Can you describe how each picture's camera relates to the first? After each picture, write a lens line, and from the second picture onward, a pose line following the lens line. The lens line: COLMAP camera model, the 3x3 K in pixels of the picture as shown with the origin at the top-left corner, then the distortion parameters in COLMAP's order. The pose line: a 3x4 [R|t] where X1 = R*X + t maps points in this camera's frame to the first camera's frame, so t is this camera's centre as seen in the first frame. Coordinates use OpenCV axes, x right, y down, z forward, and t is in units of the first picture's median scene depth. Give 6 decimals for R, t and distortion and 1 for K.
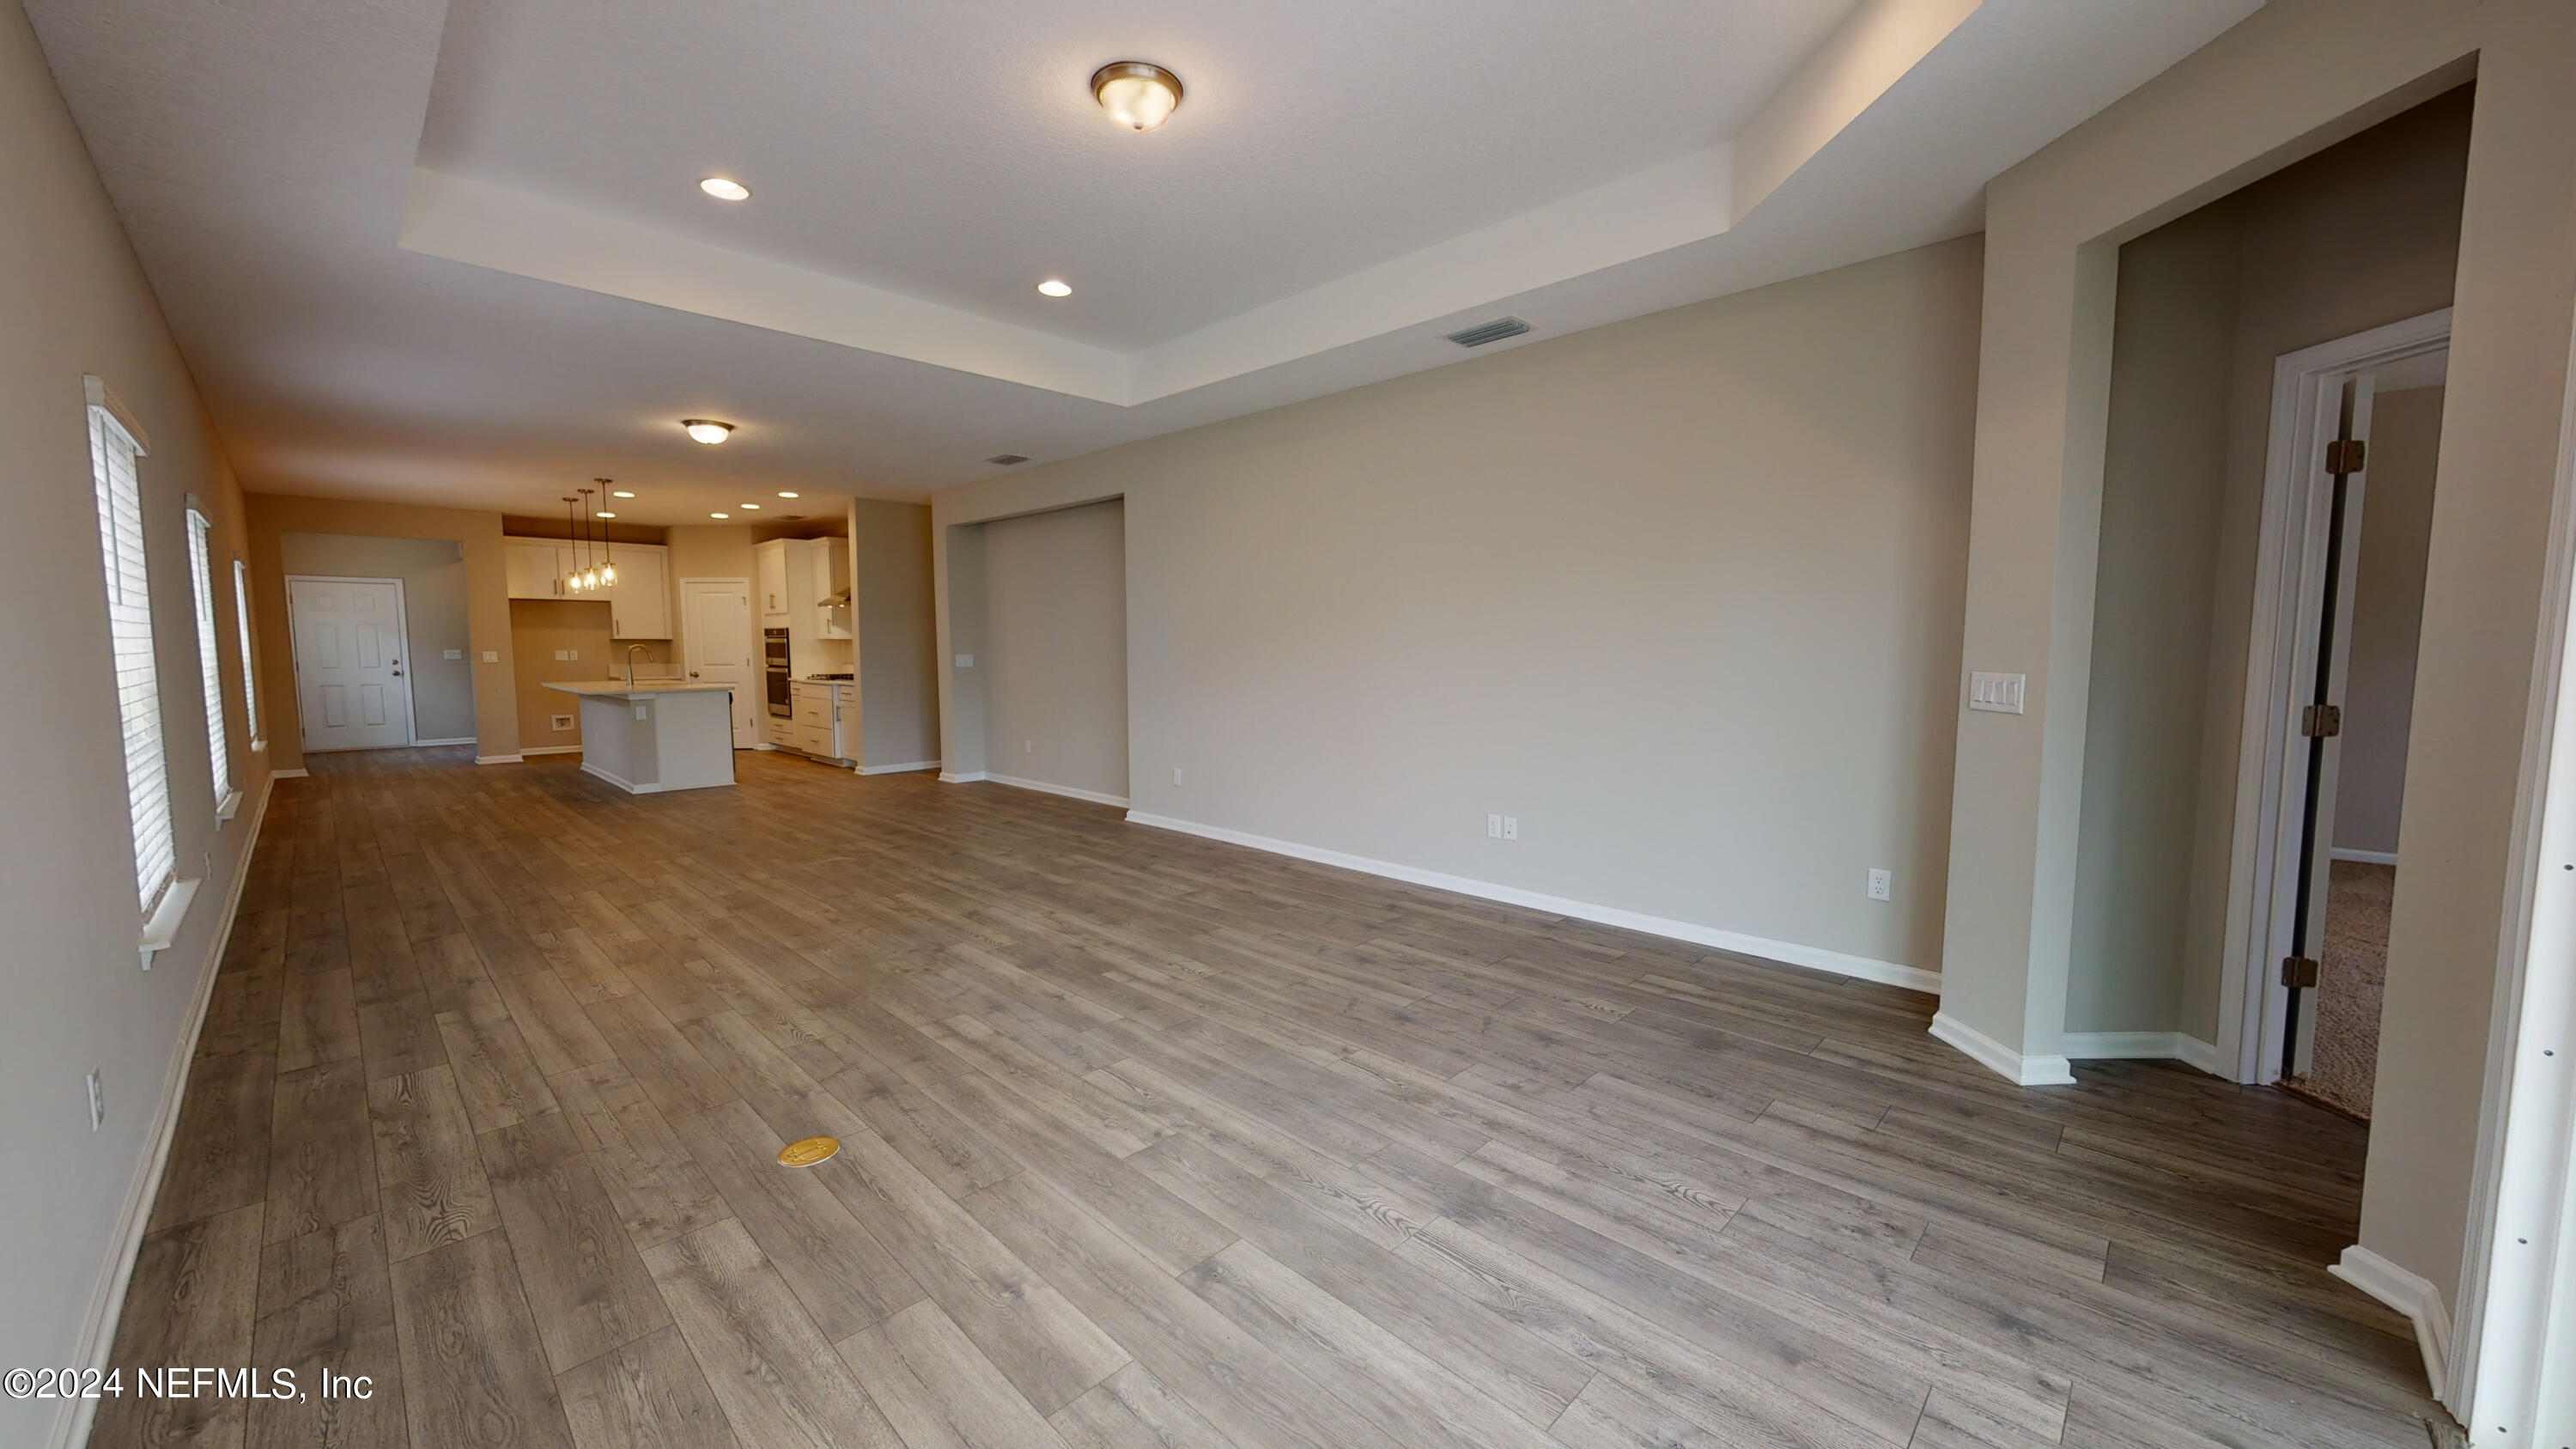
lens RADIAL K [[947.3, 0, 1303.0], [0, 947.3, 738.0], [0, 0, 1]] dist [0.002122, 0.000109]
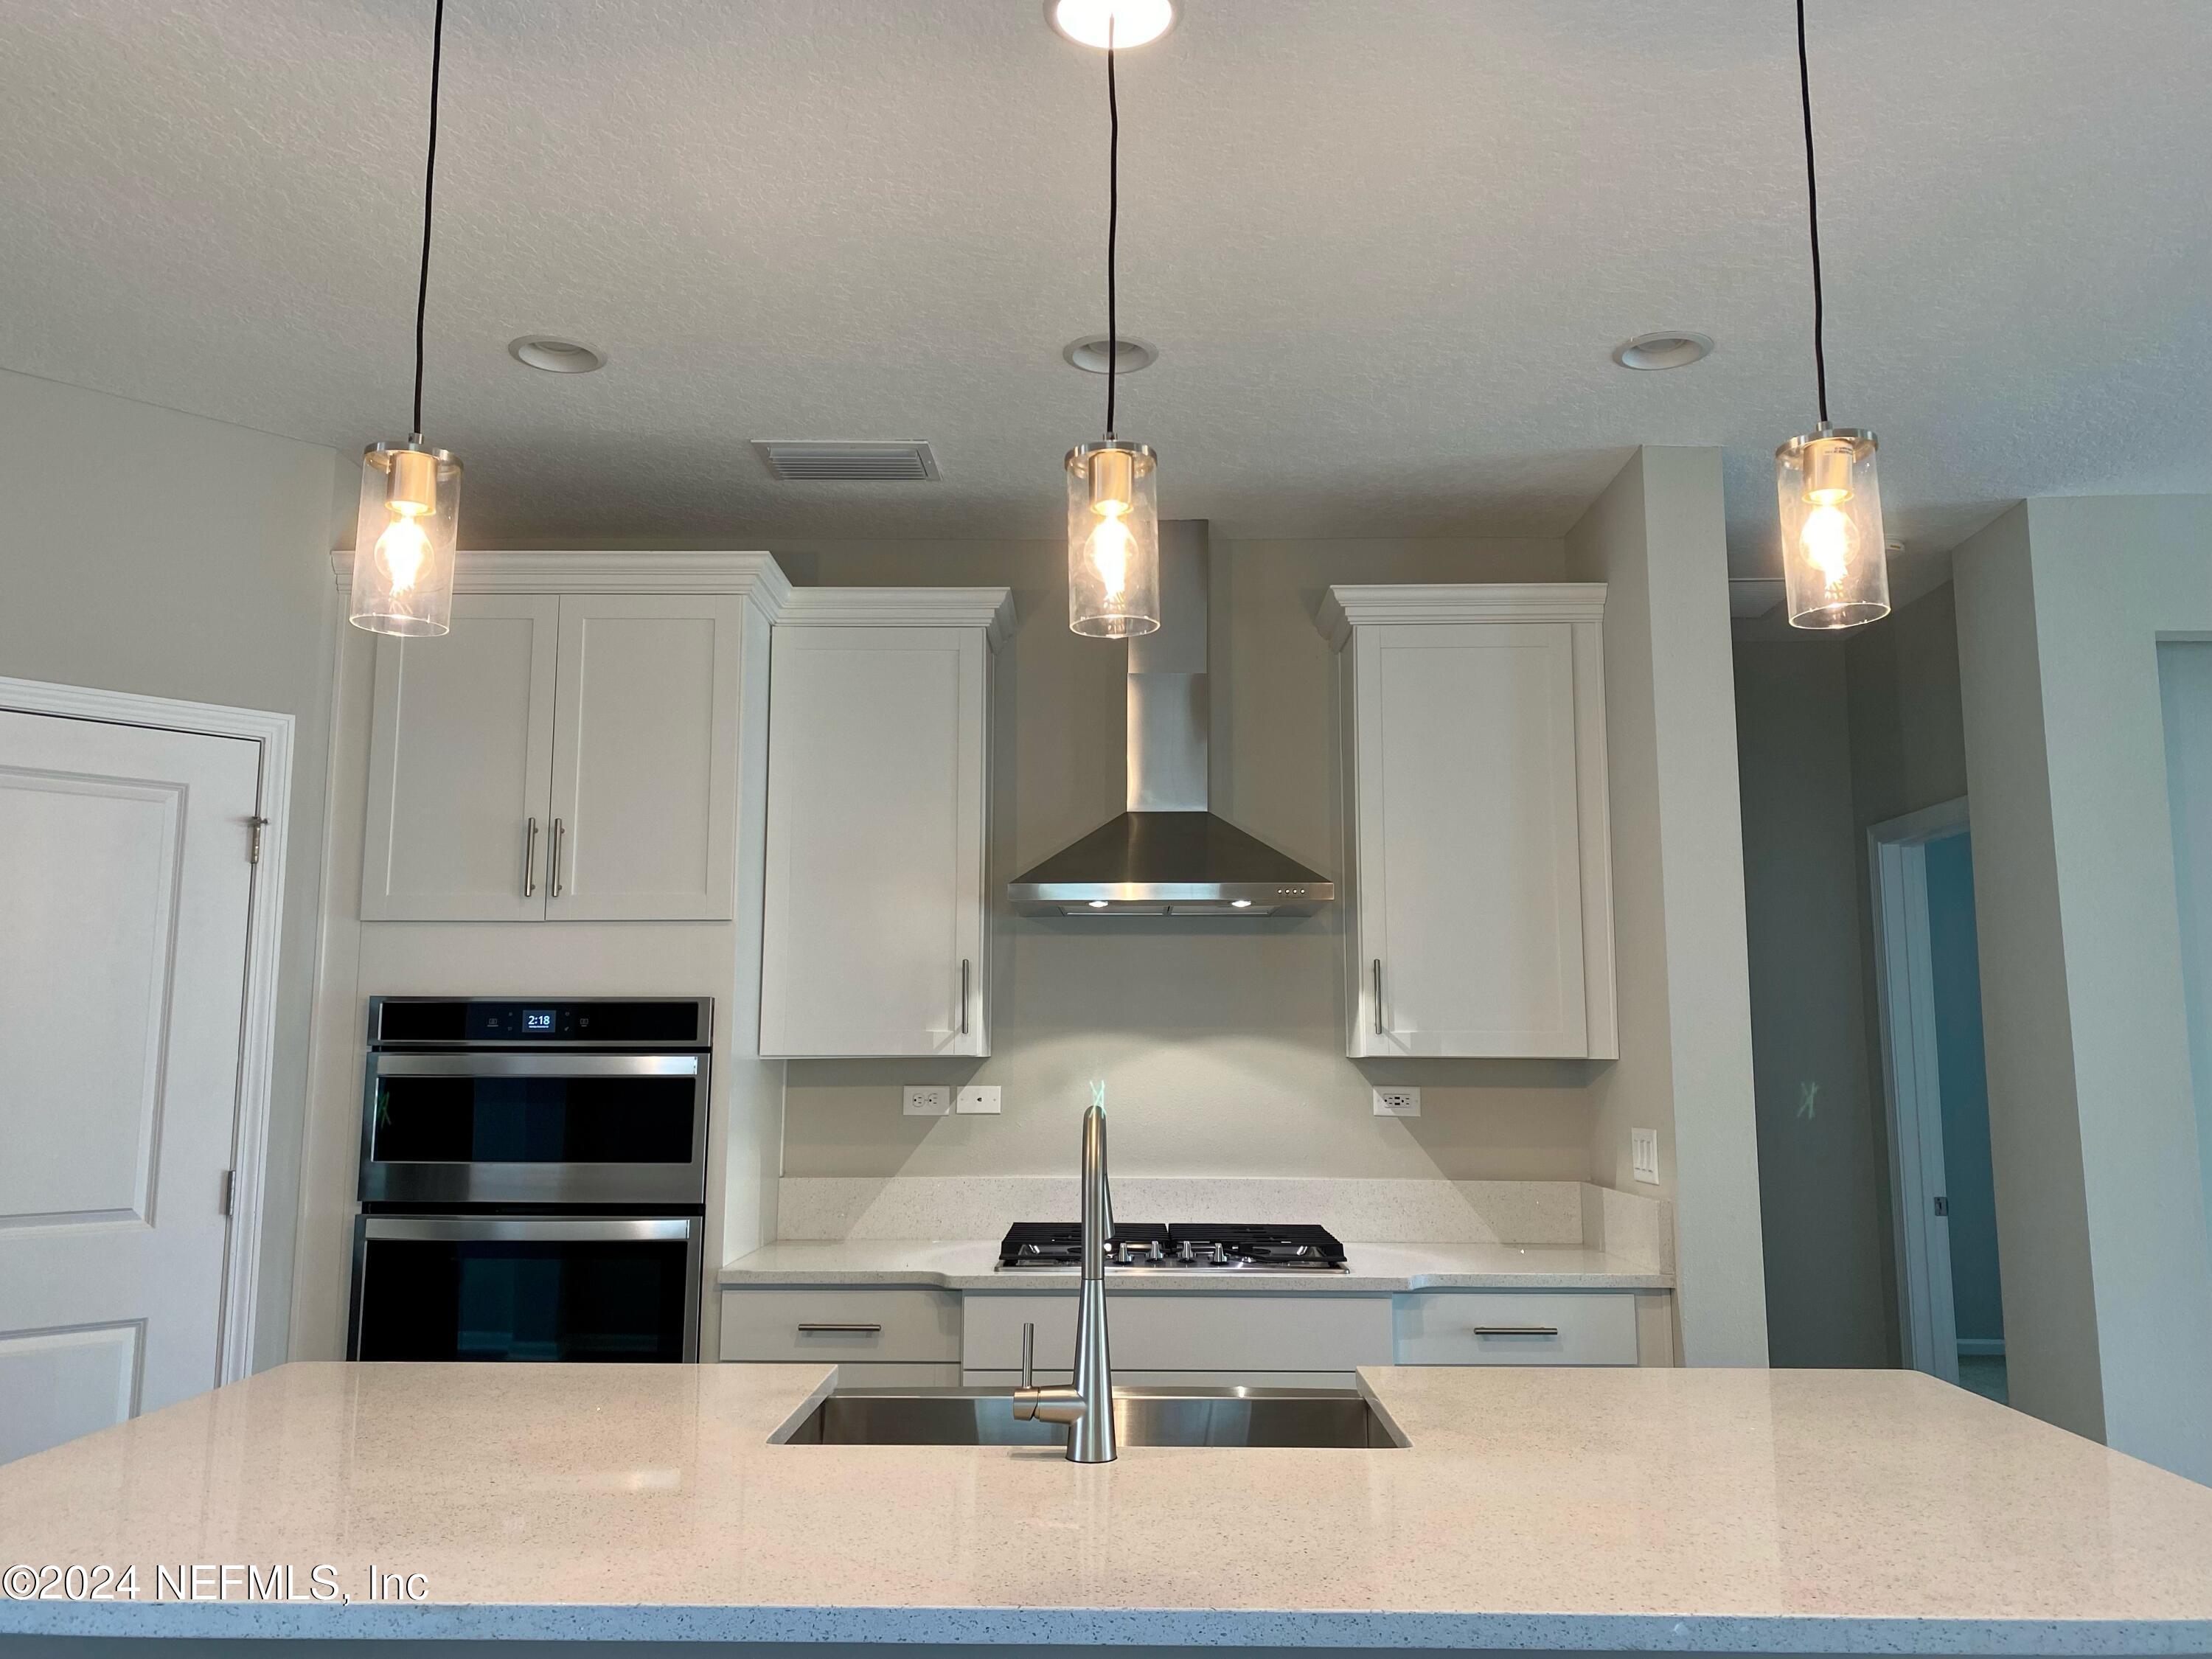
lens RADIAL K [[1675.9, 0, 1097.9], [0, 1675.9, 811.2], [0, 0, 1]] dist [0.045795, -0.011989]
pose [[0.725196, 0.102443, 0.680879, -1.760402], [0.066228, 0.973907, -0.217069, -0.181353], [-0.685350, 0.202510, 0.699489, 1.716078]]
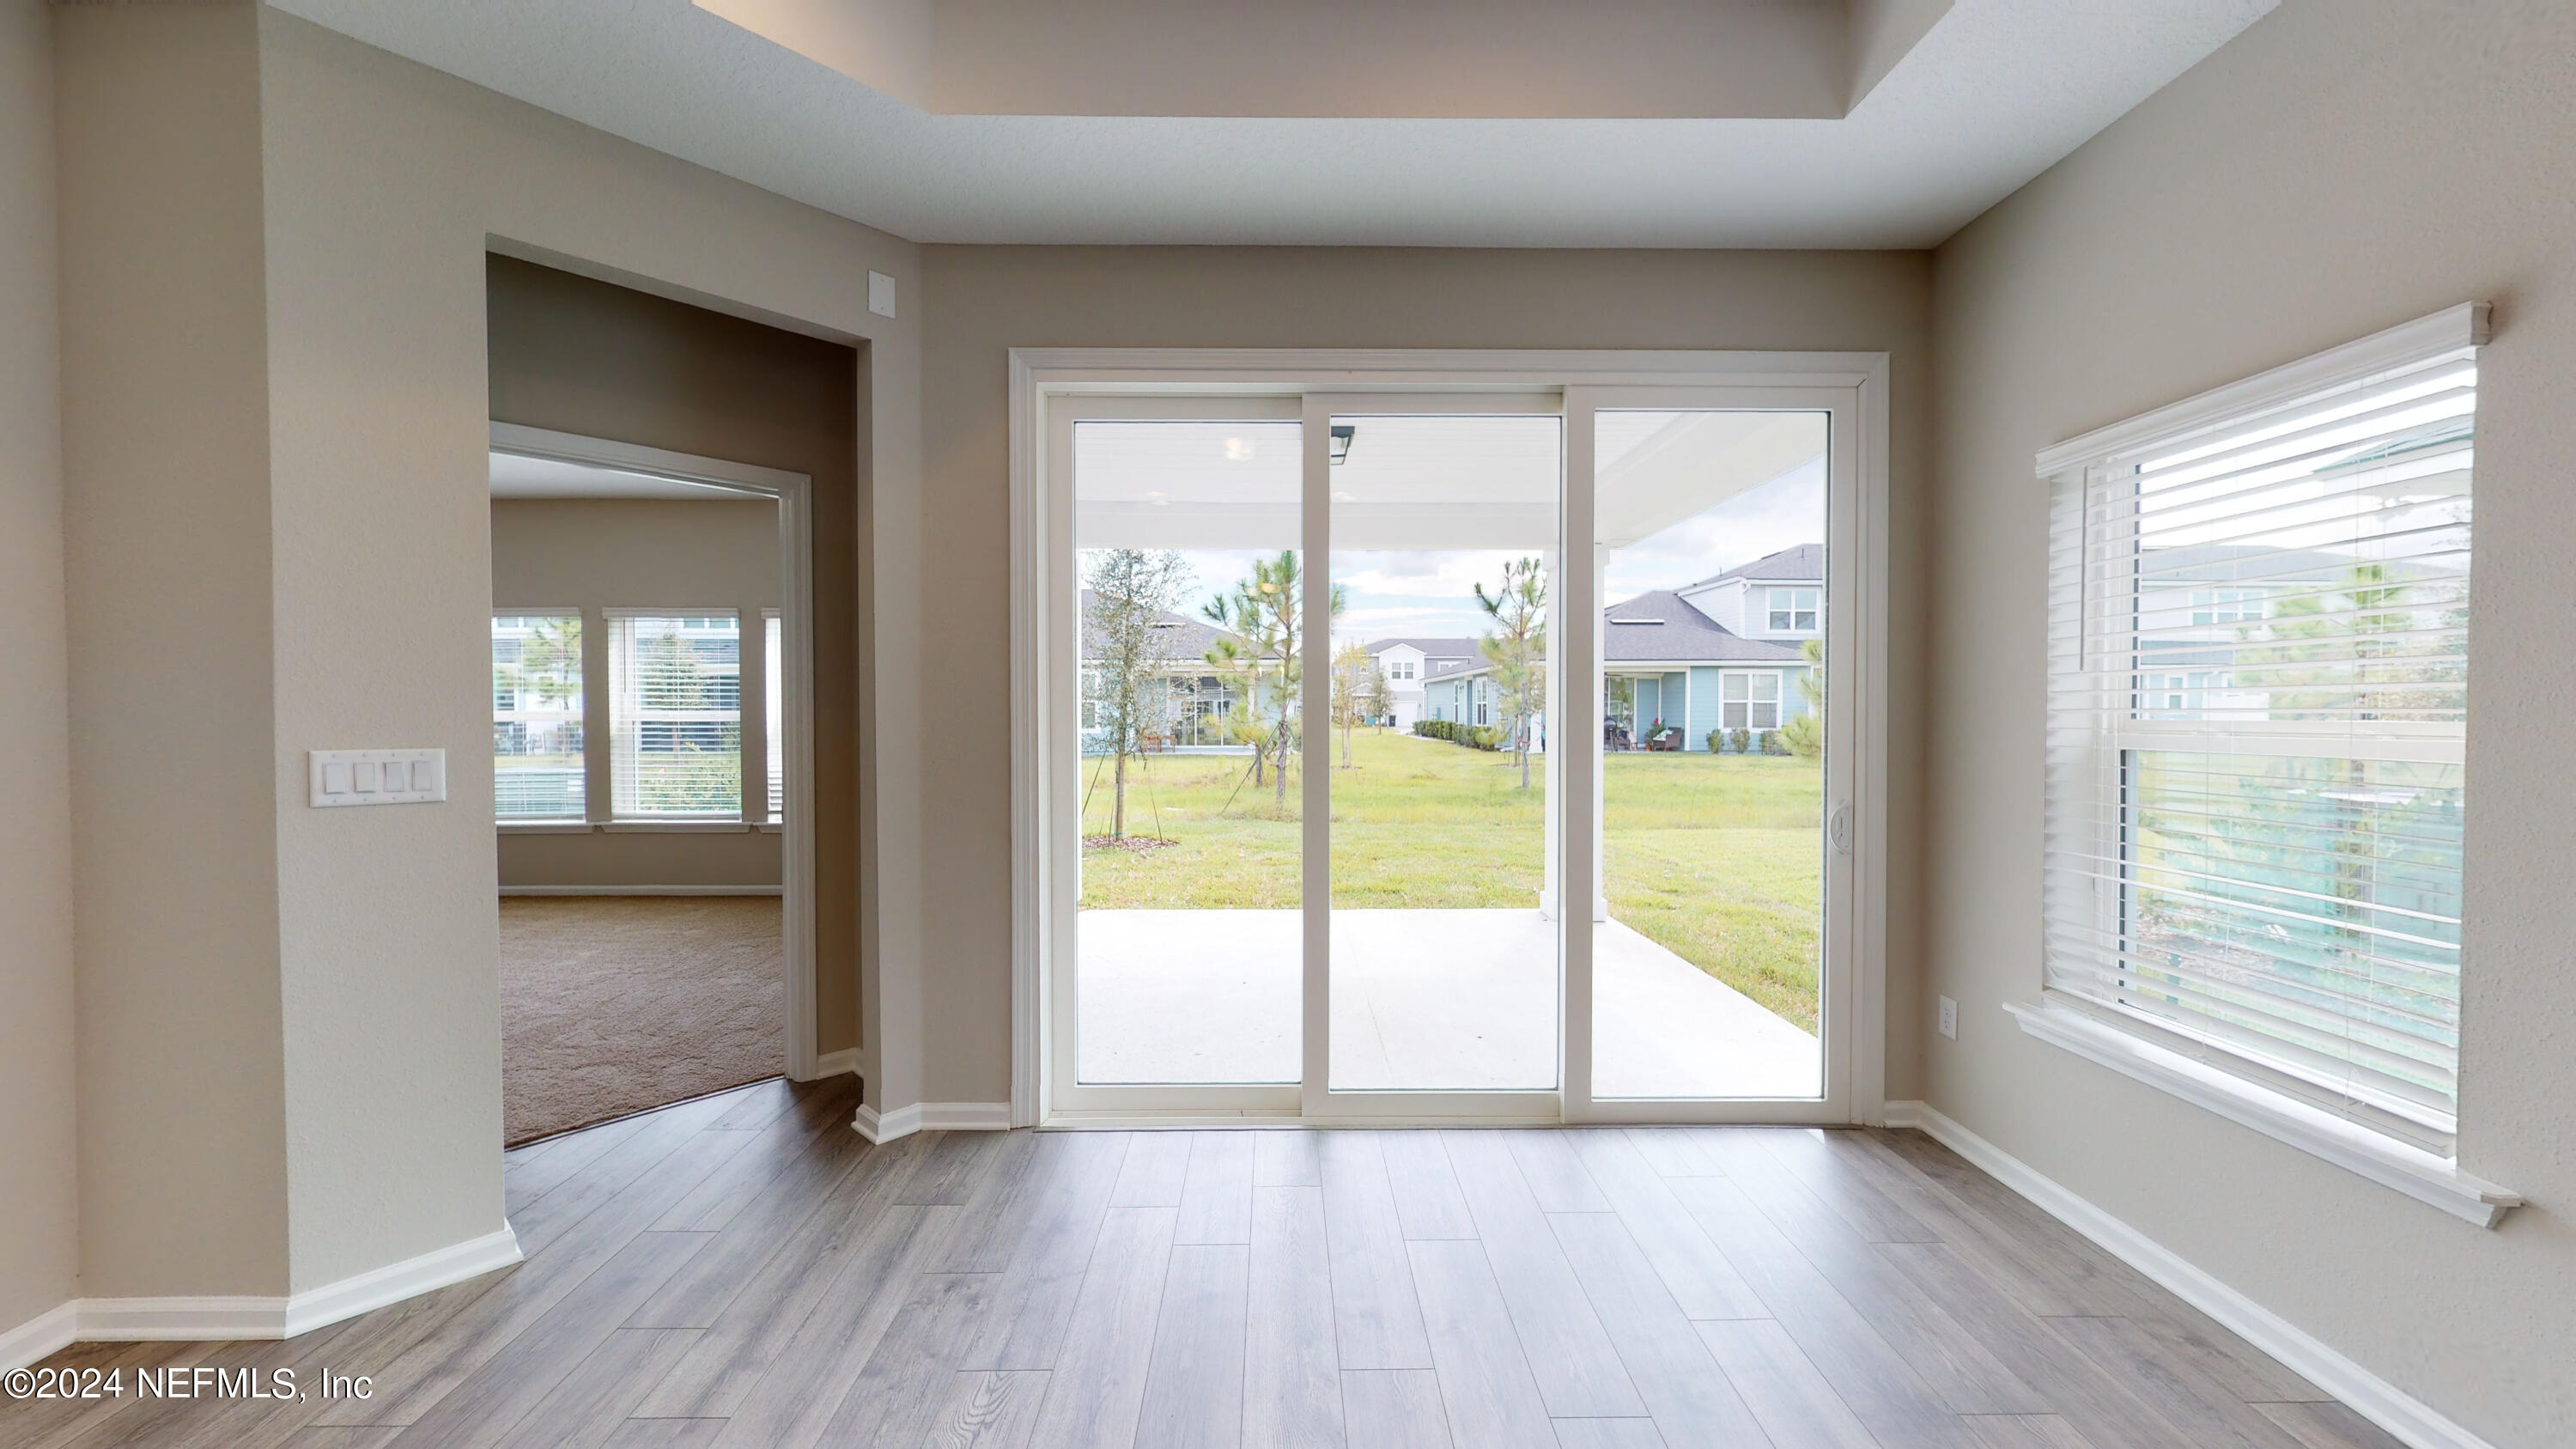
lens RADIAL K [[947.3, 0, 1278.5], [0, 947.3, 735.1], [0, 0, 1]] dist [0.002122, 0.000109]
pose [[-0.691816, -0.019395, 0.721813, -0.163403], [0.072076, 0.992792, 0.095757, -0.066914], [-0.718467, 0.118271, -0.685432, 0.671344]]
